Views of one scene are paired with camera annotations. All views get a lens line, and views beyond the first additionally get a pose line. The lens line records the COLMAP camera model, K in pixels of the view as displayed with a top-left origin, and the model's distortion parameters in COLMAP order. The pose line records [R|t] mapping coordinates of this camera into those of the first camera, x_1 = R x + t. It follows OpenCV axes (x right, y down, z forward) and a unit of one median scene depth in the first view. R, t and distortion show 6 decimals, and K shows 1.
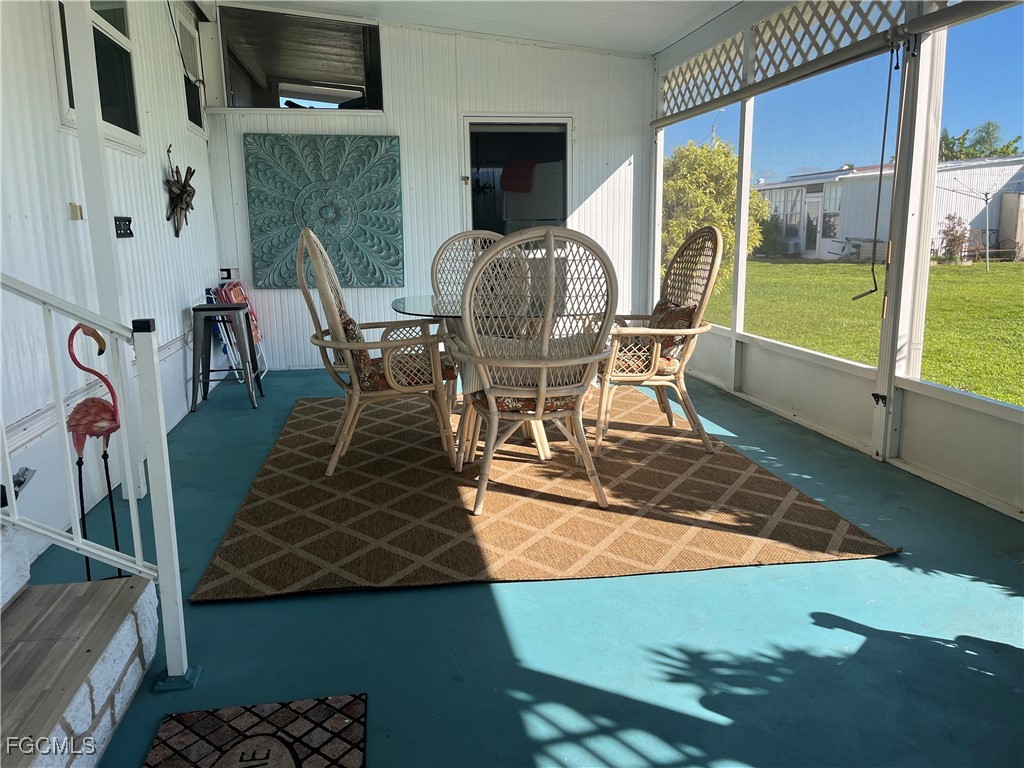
lens RADIAL K [[777.7, 0, 510.1], [0, 777.7, 388.0], [0, 0, 1]] dist [0.048663, -0.071463]
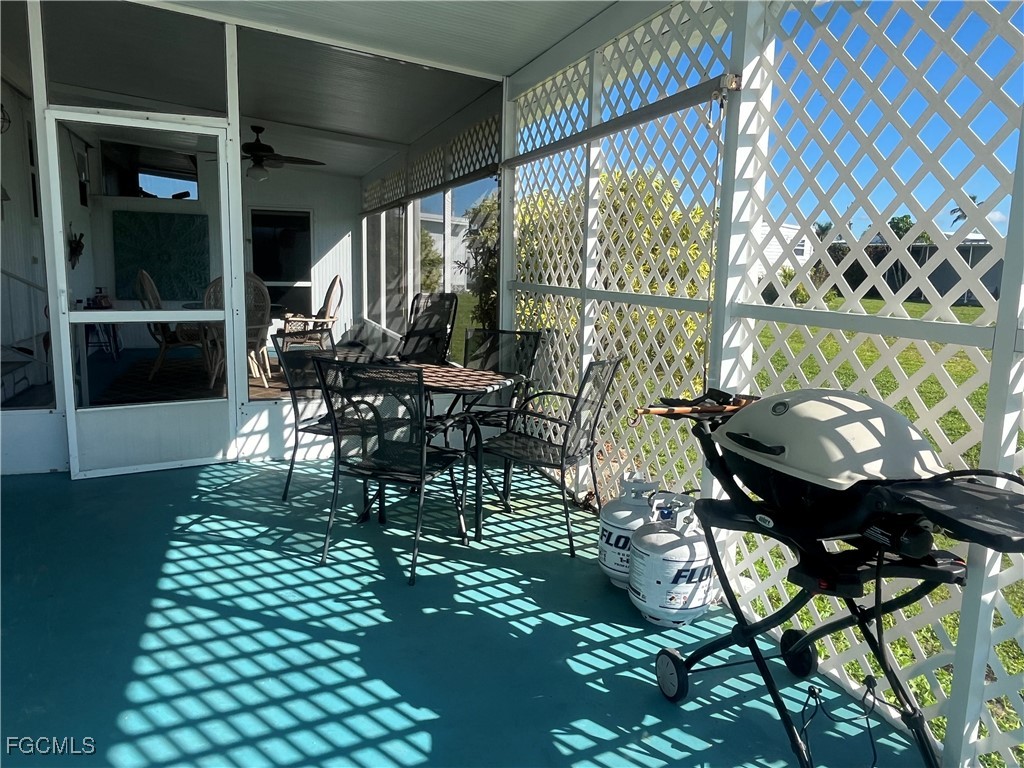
lens RADIAL K [[726.0, 0, 515.1], [0, 726.0, 383.6], [0, 0, 1]] dist [-0.018463, 0.006213]
pose [[0.982484, 0.010833, 0.186030, 0.233929], [-0.003981, 0.999301, -0.037168, 0.110774], [-0.186302, 0.035776, 0.981841, -0.697134]]
